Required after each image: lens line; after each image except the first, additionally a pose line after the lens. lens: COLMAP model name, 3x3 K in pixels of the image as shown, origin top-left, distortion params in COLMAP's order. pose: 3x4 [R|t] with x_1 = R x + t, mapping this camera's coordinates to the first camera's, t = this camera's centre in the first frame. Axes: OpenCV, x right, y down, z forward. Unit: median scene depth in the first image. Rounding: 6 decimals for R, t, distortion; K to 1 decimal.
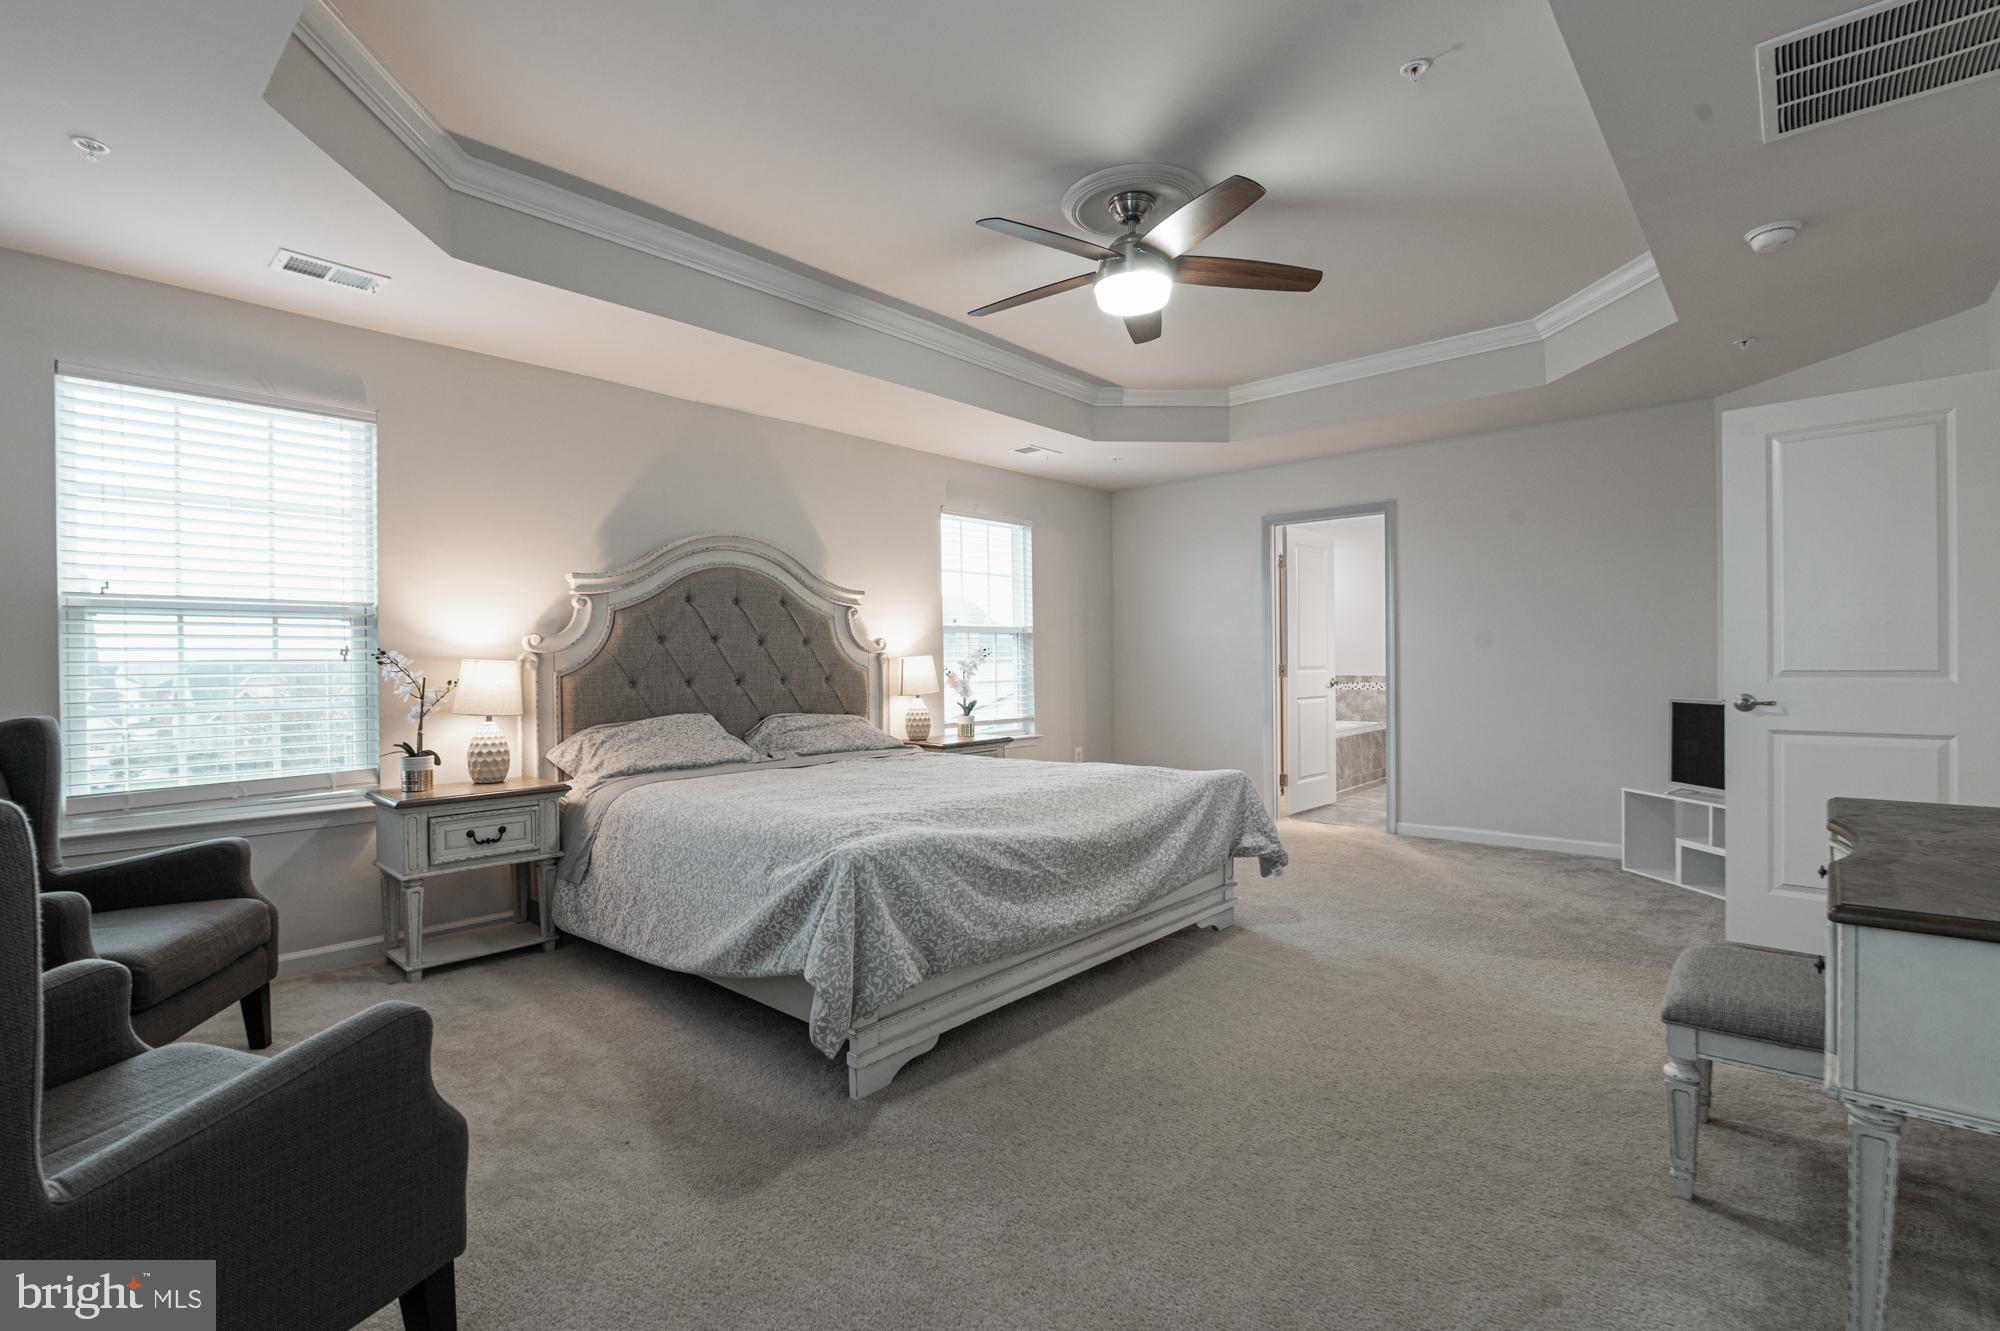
lens RADIAL K [[922.6, 0, 994.5], [0, 922.6, 657.7], [0, 0, 1]] dist [-0.012317, 0.000898]
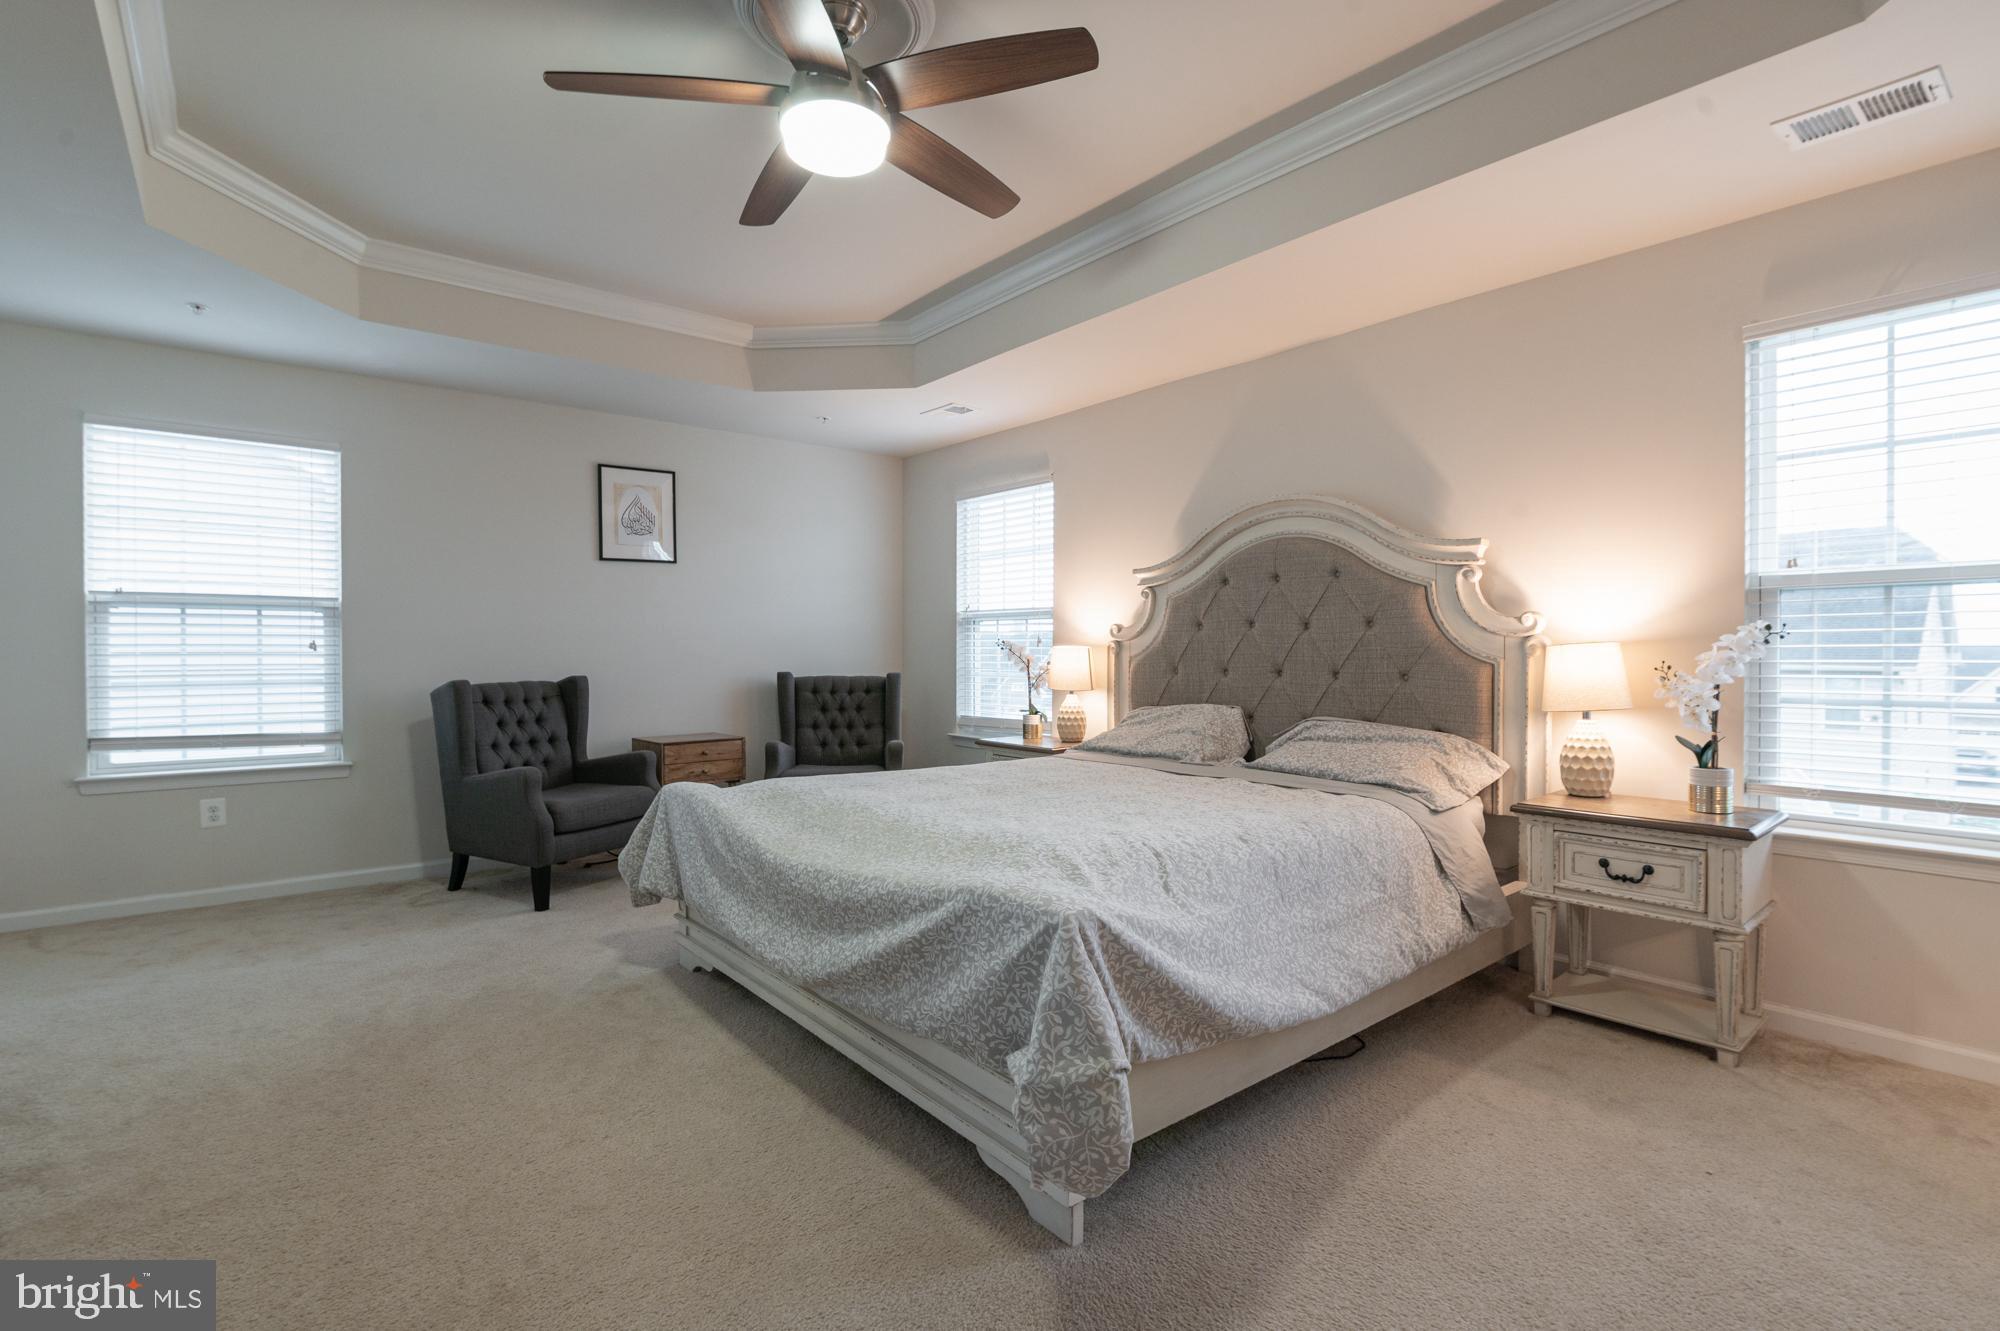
lens RADIAL K [[922.6, 0, 994.5], [0, 922.6, 657.7], [0, 0, 1]] dist [-0.012317, 0.000898]
pose [[-0.162552, 0.007933, -0.986668, 0.588241], [-0.004118, 0.999954, 0.008719, 0.005340], [0.986691, 0.005480, -0.162512, 0.878576]]
